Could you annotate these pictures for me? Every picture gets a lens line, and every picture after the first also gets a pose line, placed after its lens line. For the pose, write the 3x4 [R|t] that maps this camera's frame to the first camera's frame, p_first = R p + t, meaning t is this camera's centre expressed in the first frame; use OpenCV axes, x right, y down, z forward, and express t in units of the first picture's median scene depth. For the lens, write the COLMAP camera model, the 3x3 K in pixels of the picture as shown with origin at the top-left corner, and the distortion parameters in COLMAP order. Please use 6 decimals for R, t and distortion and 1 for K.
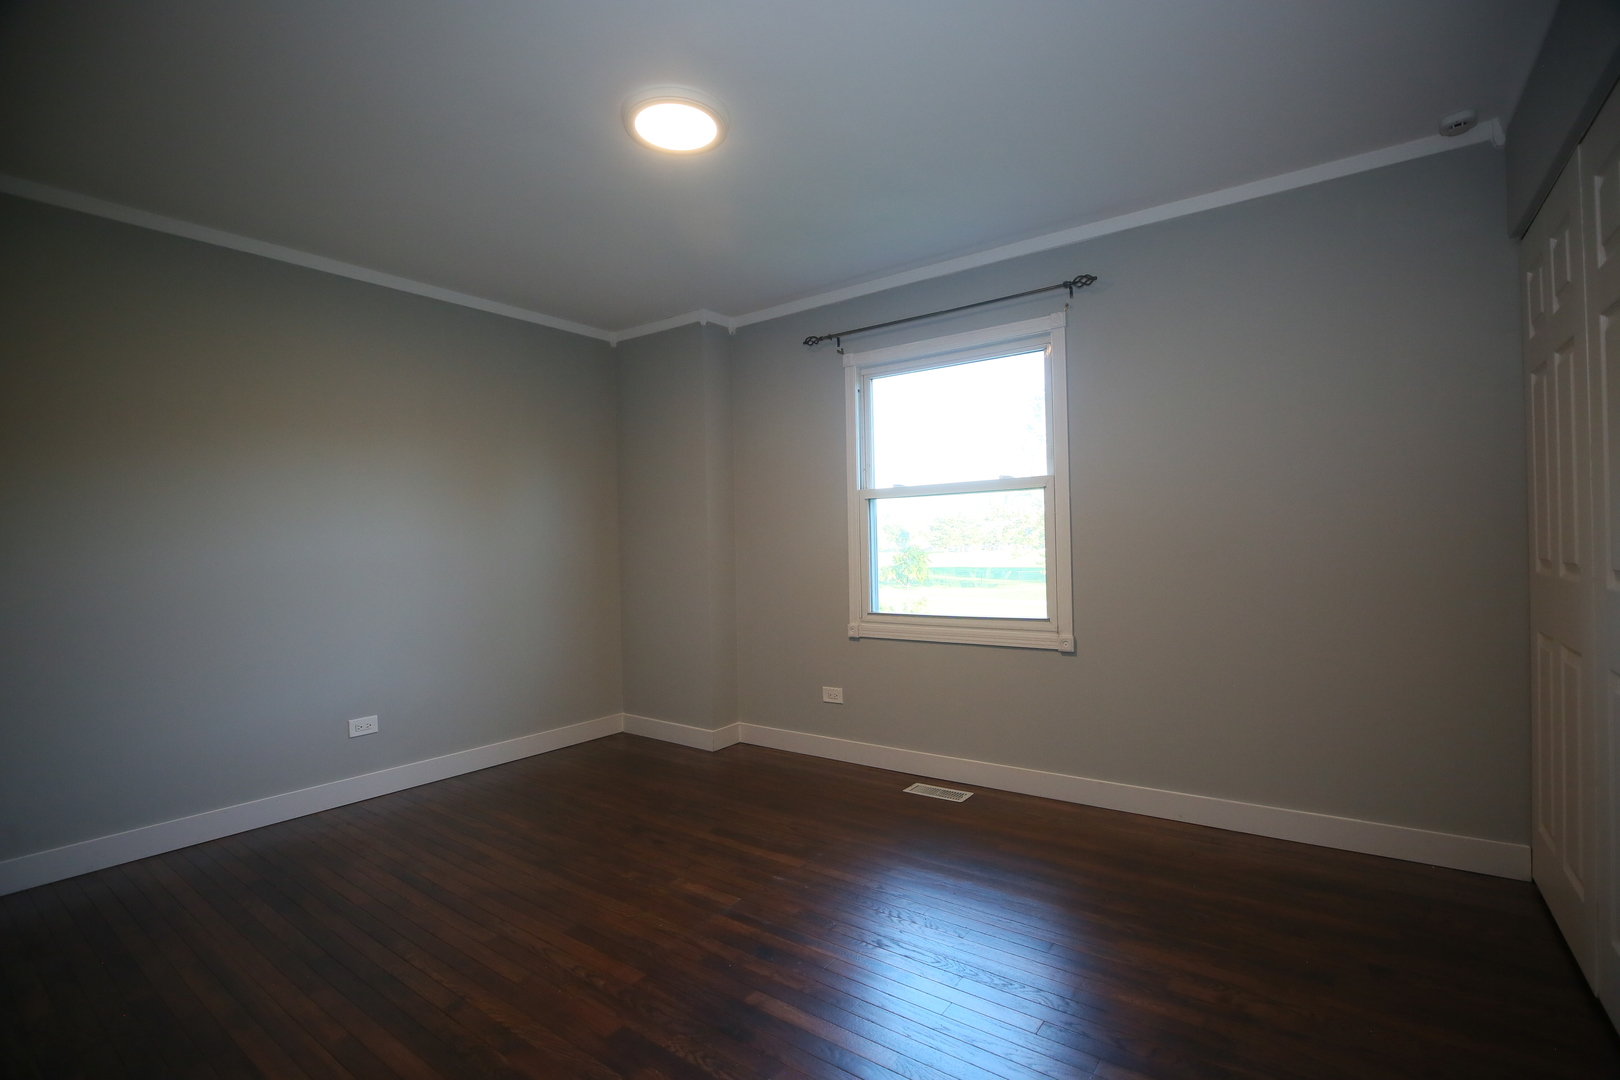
lens RADIAL K [[741.1, 0, 802.4], [0, 741.1, 540.6], [0, 0, 1]] dist [-0.045751, 0.013914]
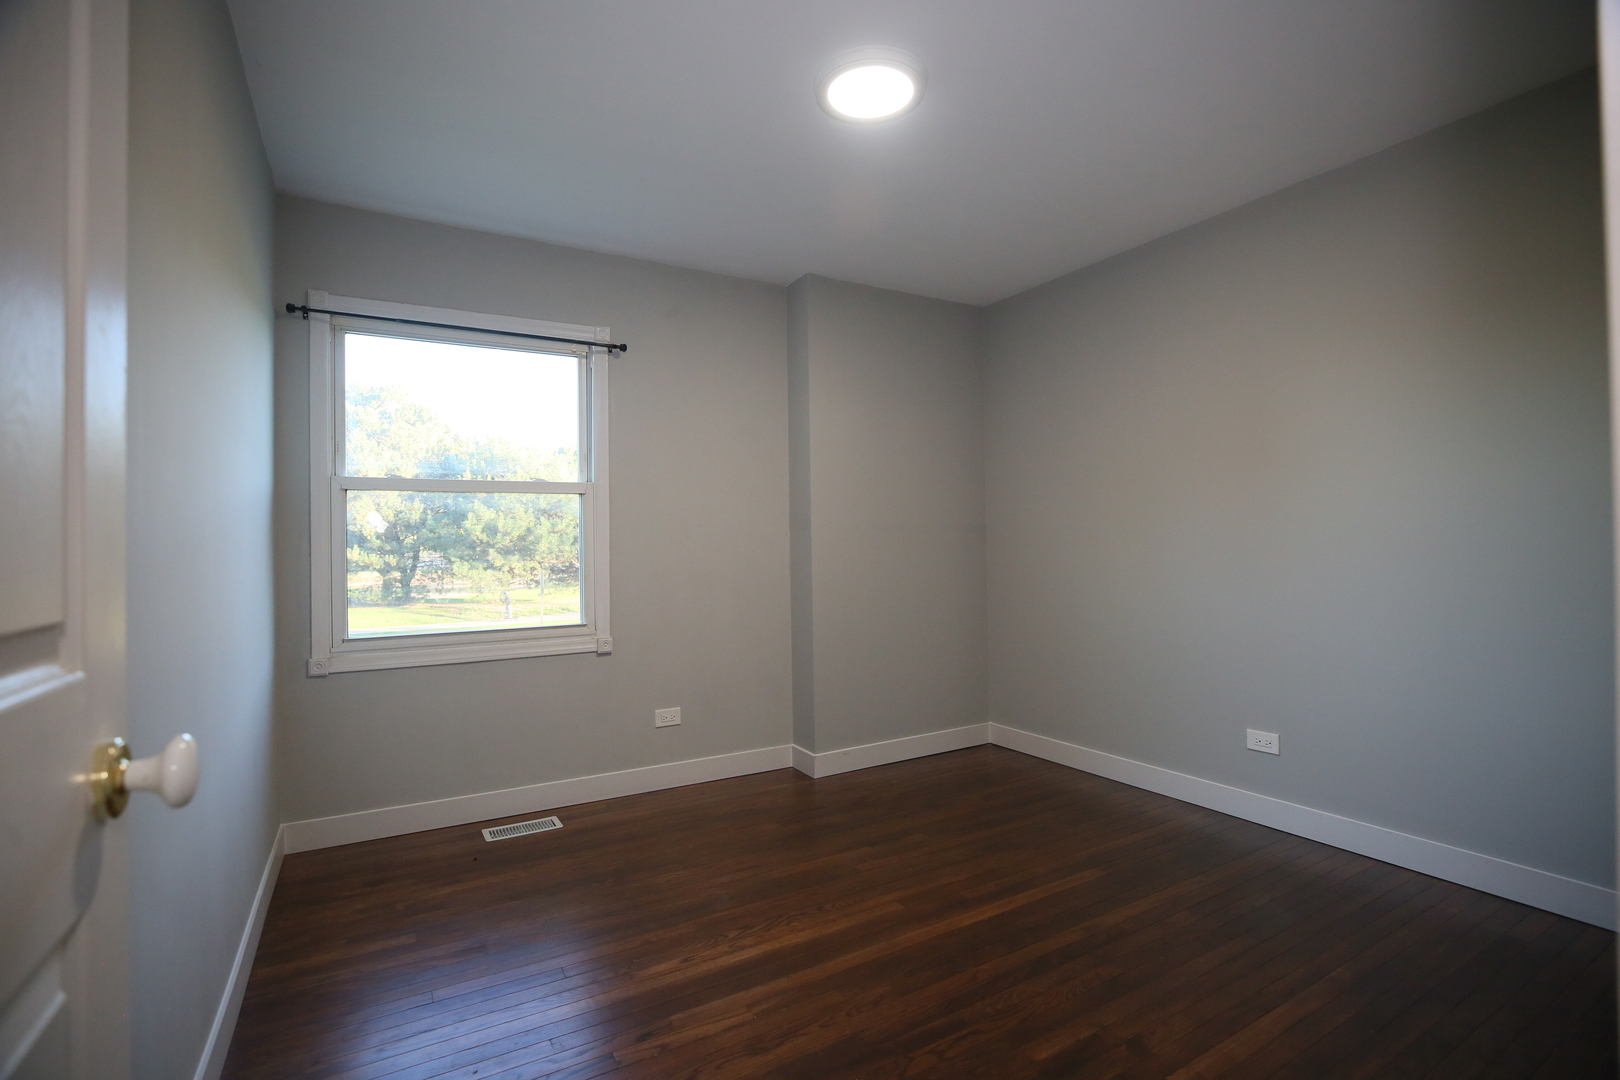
lens RADIAL K [[741.1, 0, 802.4], [0, 741.1, 540.6], [0, 0, 1]] dist [-0.045751, 0.013914]
pose [[0.416817, 0.014060, 0.908882, -0.465040], [-0.005130, 0.999901, -0.013115, 0.004133], [-0.908976, 0.000804, 0.416848, 0.313127]]
